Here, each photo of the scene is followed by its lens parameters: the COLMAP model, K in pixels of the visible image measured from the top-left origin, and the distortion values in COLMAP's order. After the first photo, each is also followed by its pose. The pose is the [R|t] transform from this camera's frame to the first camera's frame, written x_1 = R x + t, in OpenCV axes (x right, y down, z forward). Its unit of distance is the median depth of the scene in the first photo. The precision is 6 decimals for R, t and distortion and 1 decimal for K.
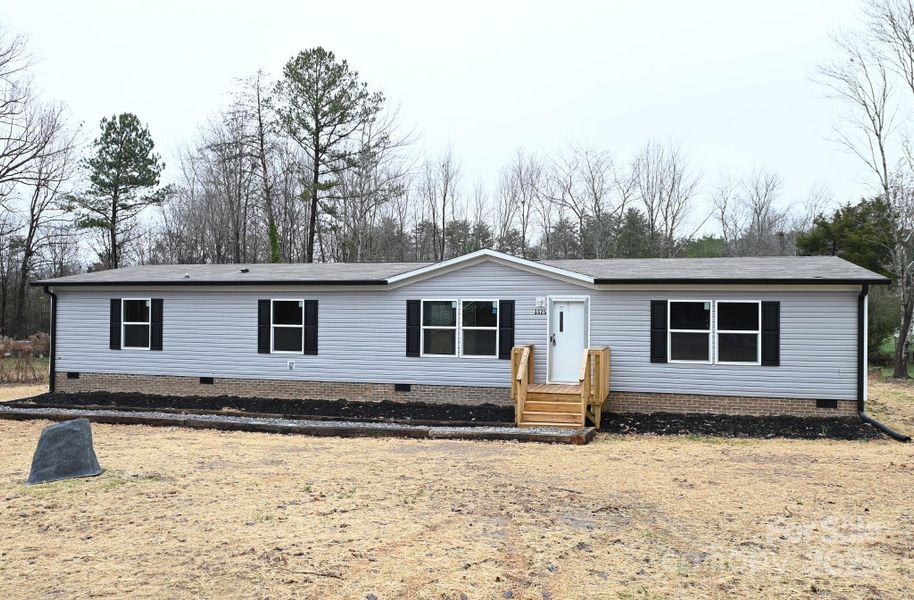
lens RADIAL K [[608.9, 0, 458.0], [0, 608.9, 305.2], [0, 0, 1]] dist [0.000670, 0.000207]
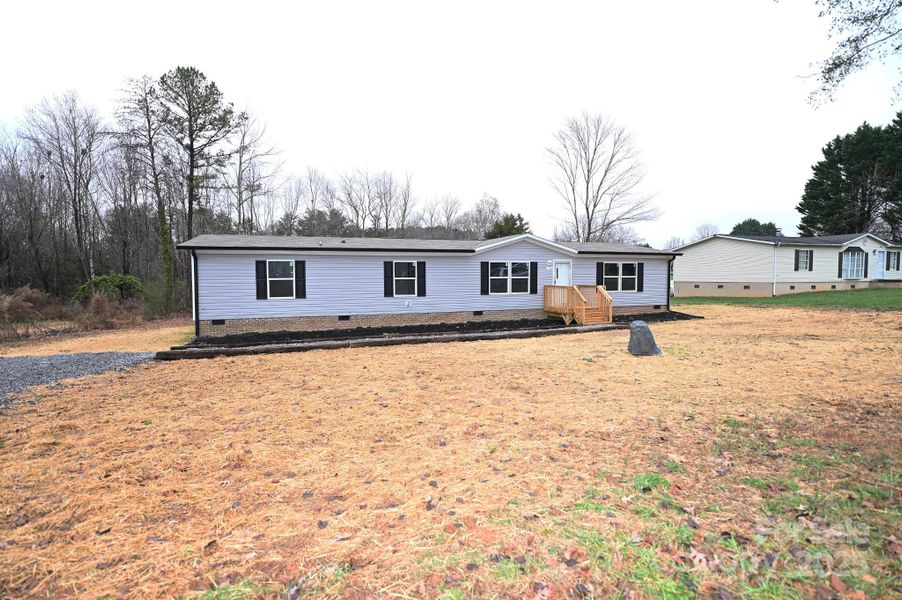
lens RADIAL K [[356.3, 0, 450.1], [0, 356.3, 293.5], [0, 0, 1]] dist [-0.008468, -0.000700]
pose [[0.879202, -0.040207, 0.474749, -0.634846], [0.001413, 0.996649, 0.081790, -0.001183], [-0.476447, -0.071239, 0.876312, 0.166806]]
